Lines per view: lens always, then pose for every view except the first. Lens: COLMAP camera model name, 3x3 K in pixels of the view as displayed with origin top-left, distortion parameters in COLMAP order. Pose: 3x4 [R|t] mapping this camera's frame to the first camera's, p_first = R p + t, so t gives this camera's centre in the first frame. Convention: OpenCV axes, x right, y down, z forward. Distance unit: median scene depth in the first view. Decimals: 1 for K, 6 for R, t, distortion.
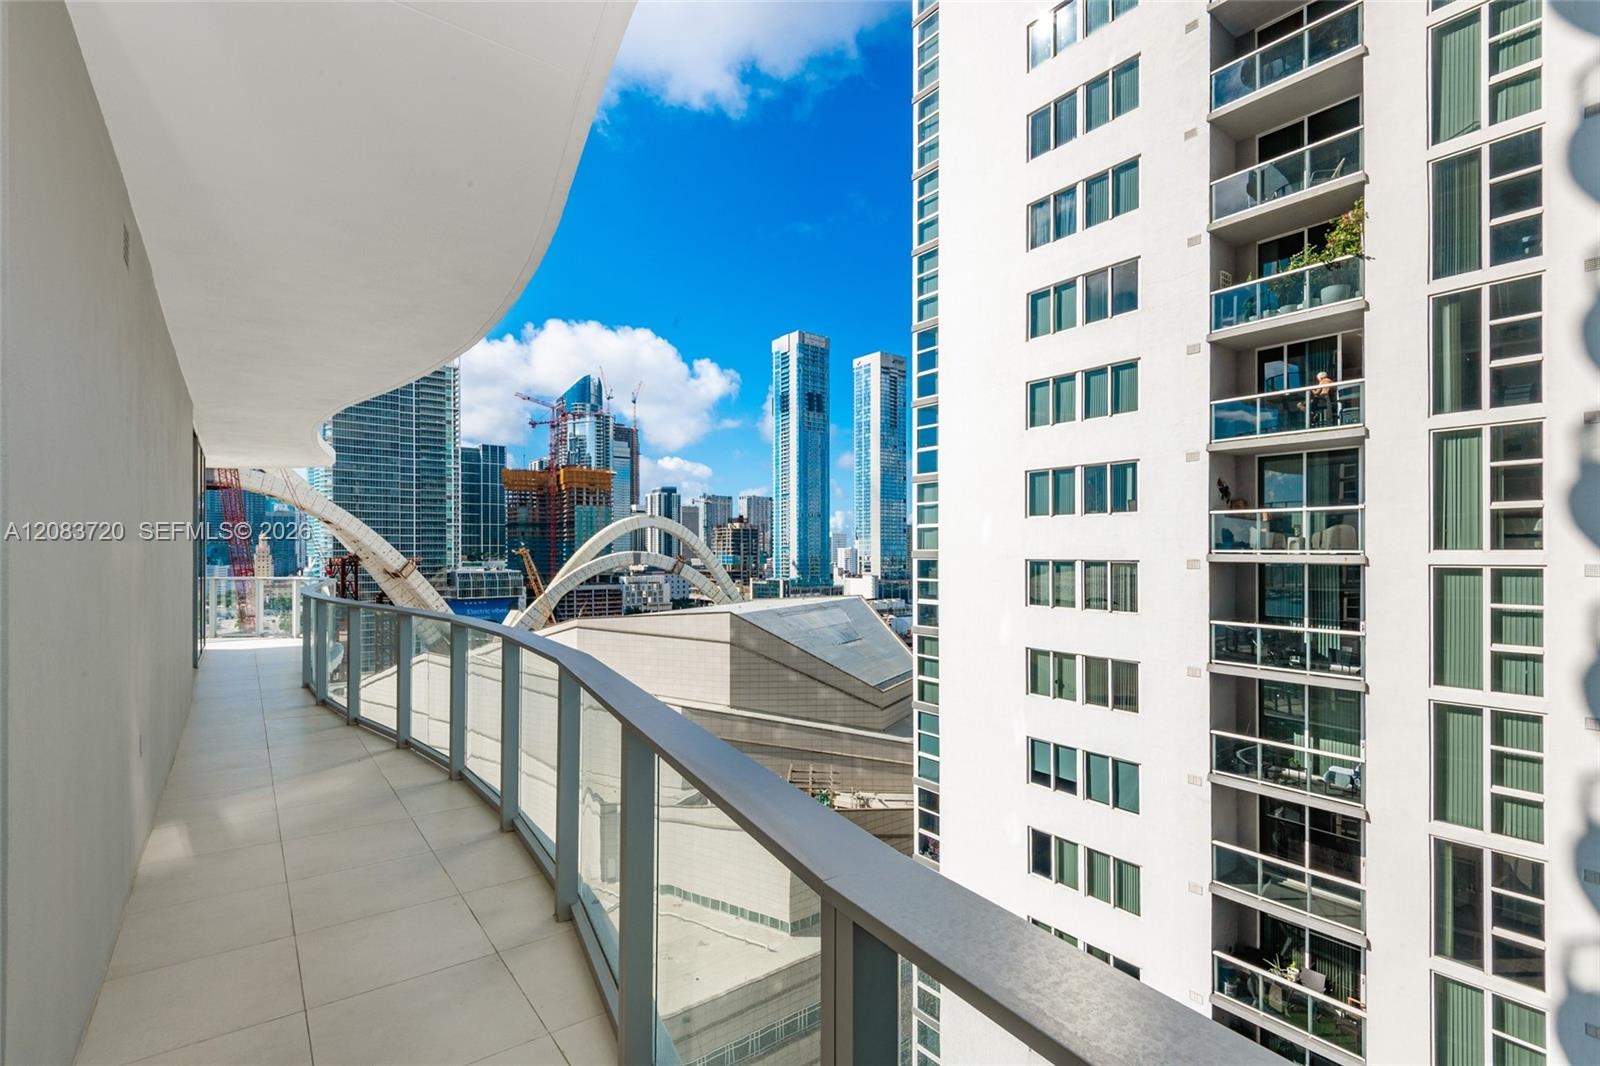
lens RADIAL K [[730.5, 0, 801.5], [0, 730.5, 548.8], [0, 0, 1]] dist [0.024889, -0.008988]
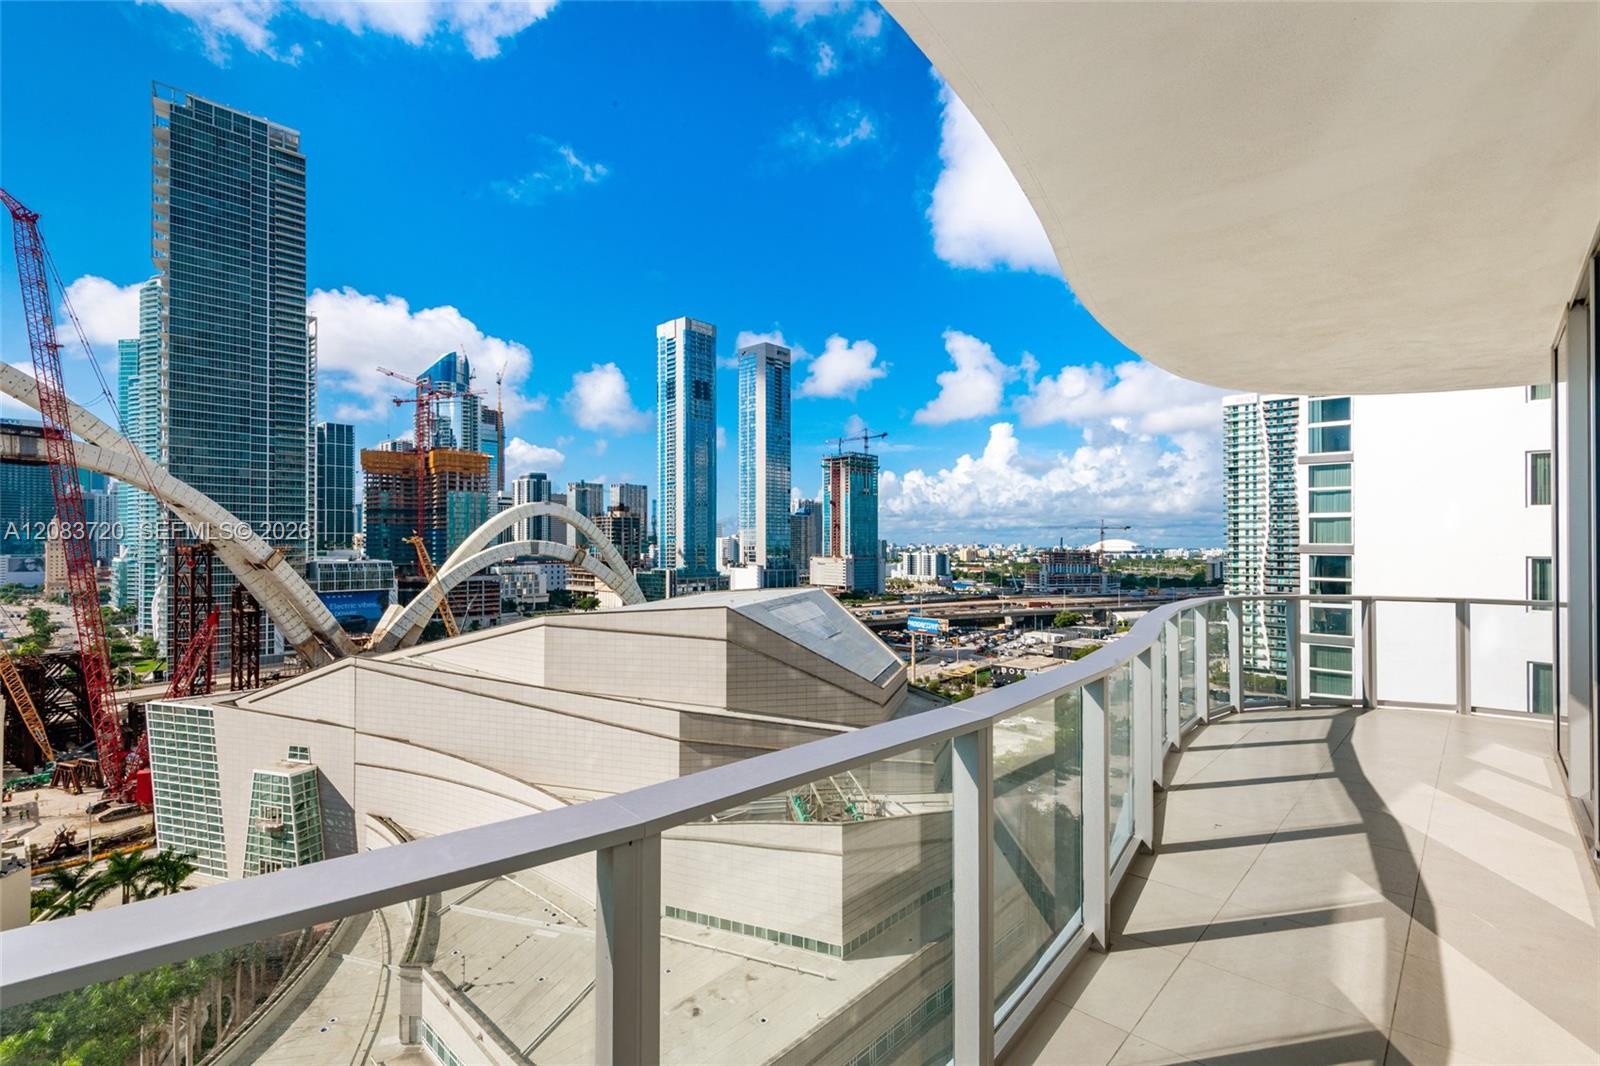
lens RADIAL K [[730.5, 0, 799.5], [0, 730.5, 537.0], [0, 0, 1]] dist [0.024889, -0.008988]
pose [[0.987821, 0.004402, 0.155535, -0.149587], [-0.004099, 0.999989, -0.002267, -0.000391], [-0.155544, 0.001602, 0.987828, 0.067811]]
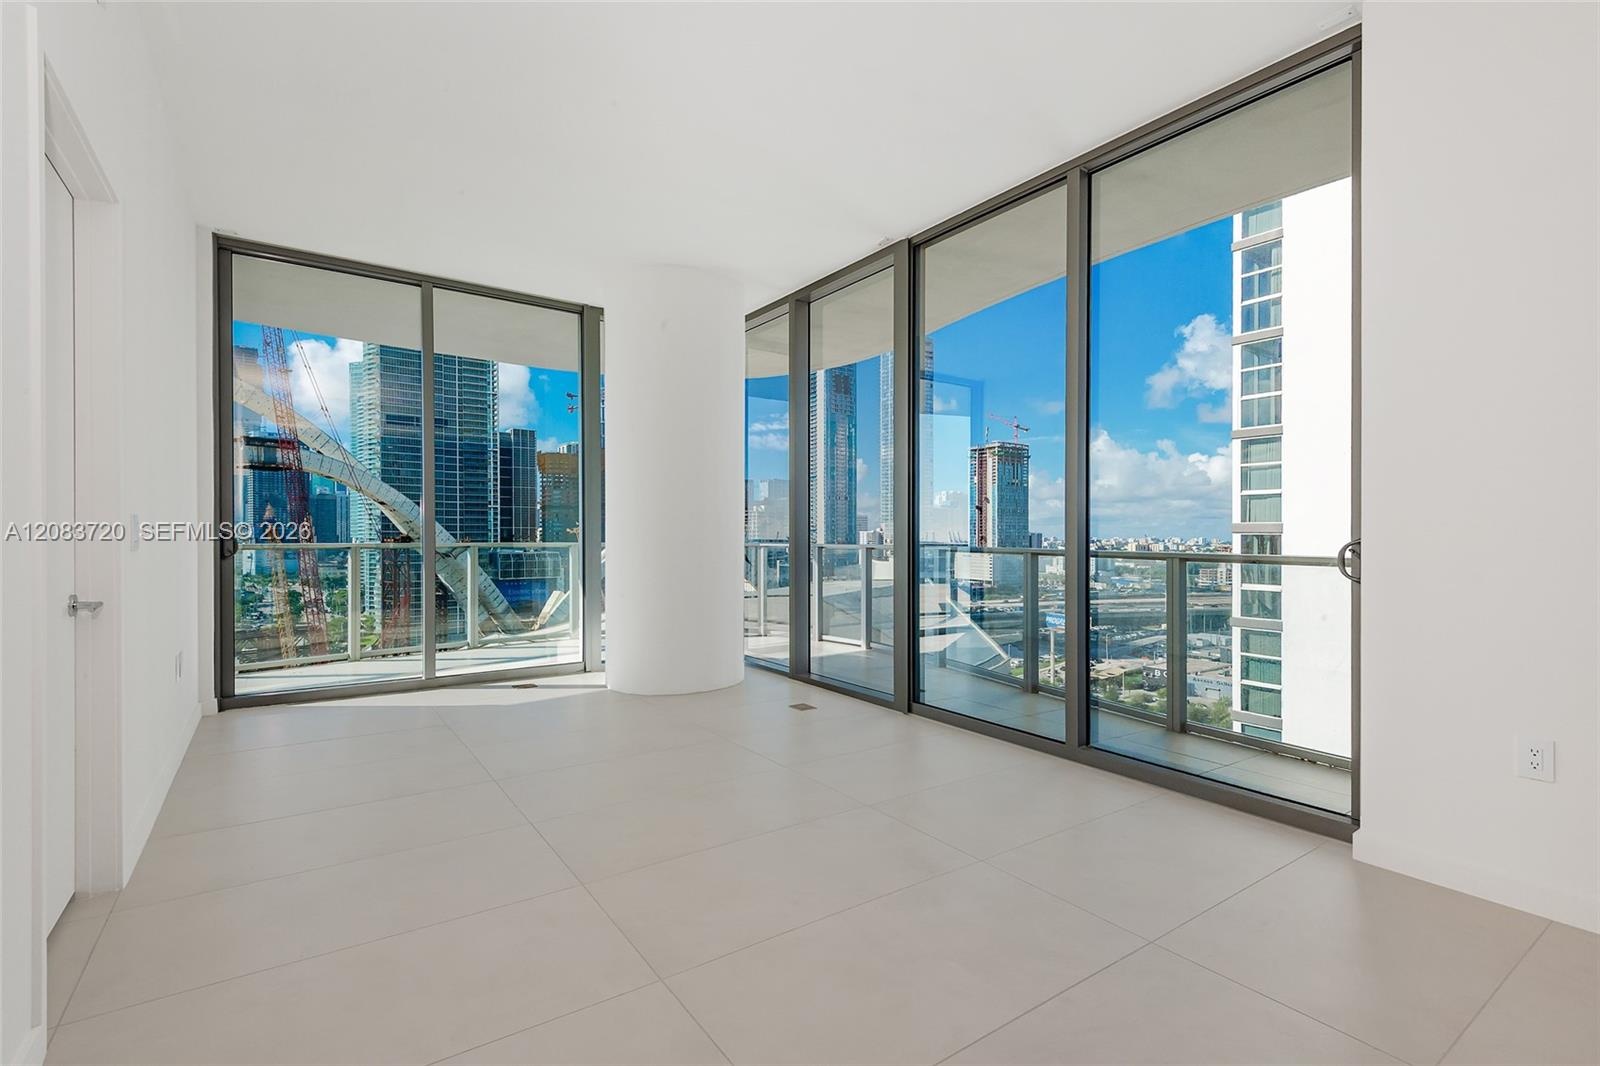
lens RADIAL K [[730.5, 0, 787.3], [0, 730.5, 539.0], [0, 0, 1]] dist [0.024889, -0.008988]
pose [[0.998466, 0.002983, -0.055294, -0.078873], [-0.002412, 0.999943, 0.010400, 0.003456], [0.055322, -0.010250, 0.998416, 0.045319]]
